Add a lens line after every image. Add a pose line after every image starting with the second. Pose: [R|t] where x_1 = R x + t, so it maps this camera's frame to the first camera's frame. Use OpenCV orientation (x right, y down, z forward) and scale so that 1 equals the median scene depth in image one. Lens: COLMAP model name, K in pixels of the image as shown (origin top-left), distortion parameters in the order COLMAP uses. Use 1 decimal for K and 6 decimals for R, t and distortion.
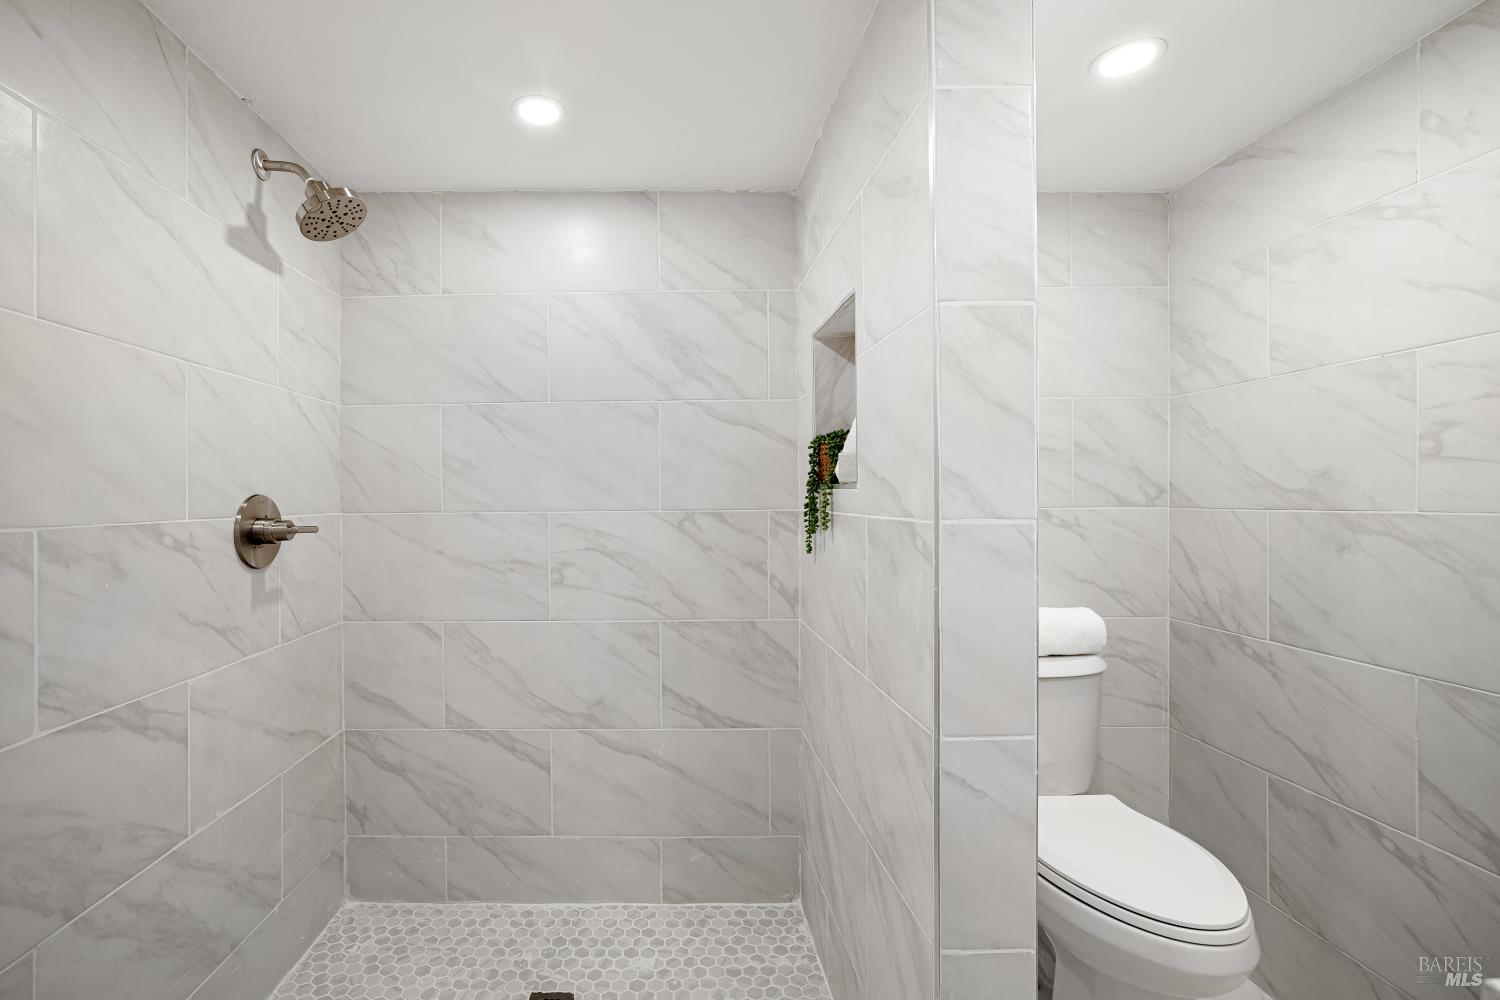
lens RADIAL K [[622.3, 0, 746.9], [0, 622.3, 482.5], [0, 0, 1]] dist [-0.023569, 0.011786]
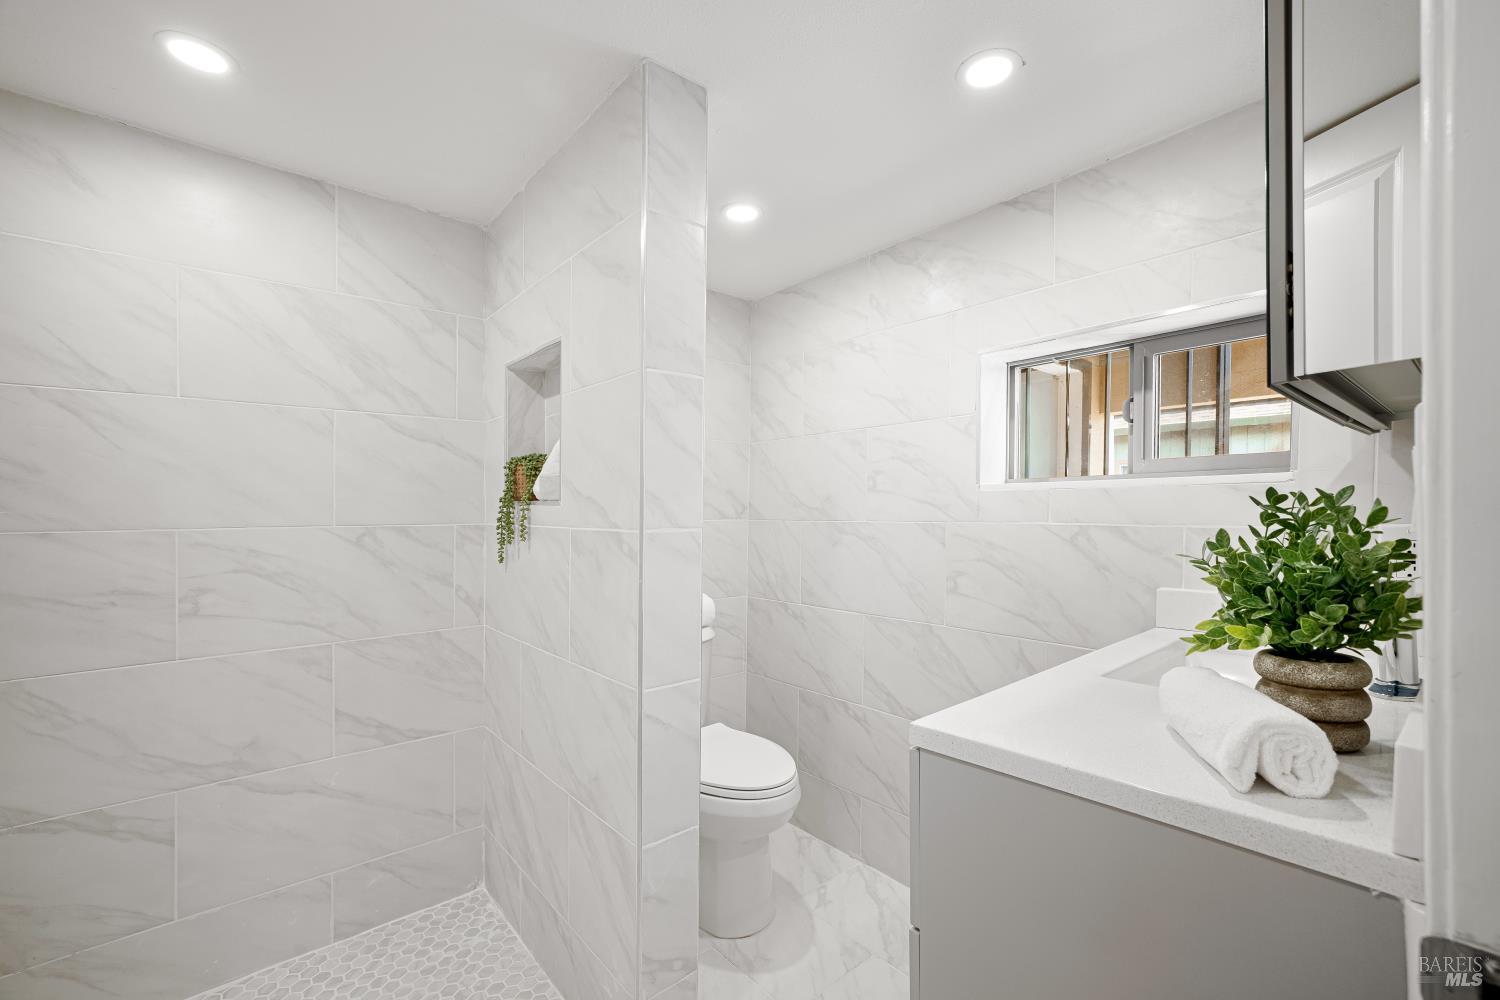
lens RADIAL K [[635.5, 0, 752.1], [0, 635.5, 495.5], [0, 0, 1]] dist [-0.018075, 0.010227]
pose [[0.760006, 0.017824, 0.649672, -0.293289], [-0.018303, 0.999814, -0.006019, -0.007317], [-0.649658, -0.007317, 0.760191, -0.145915]]
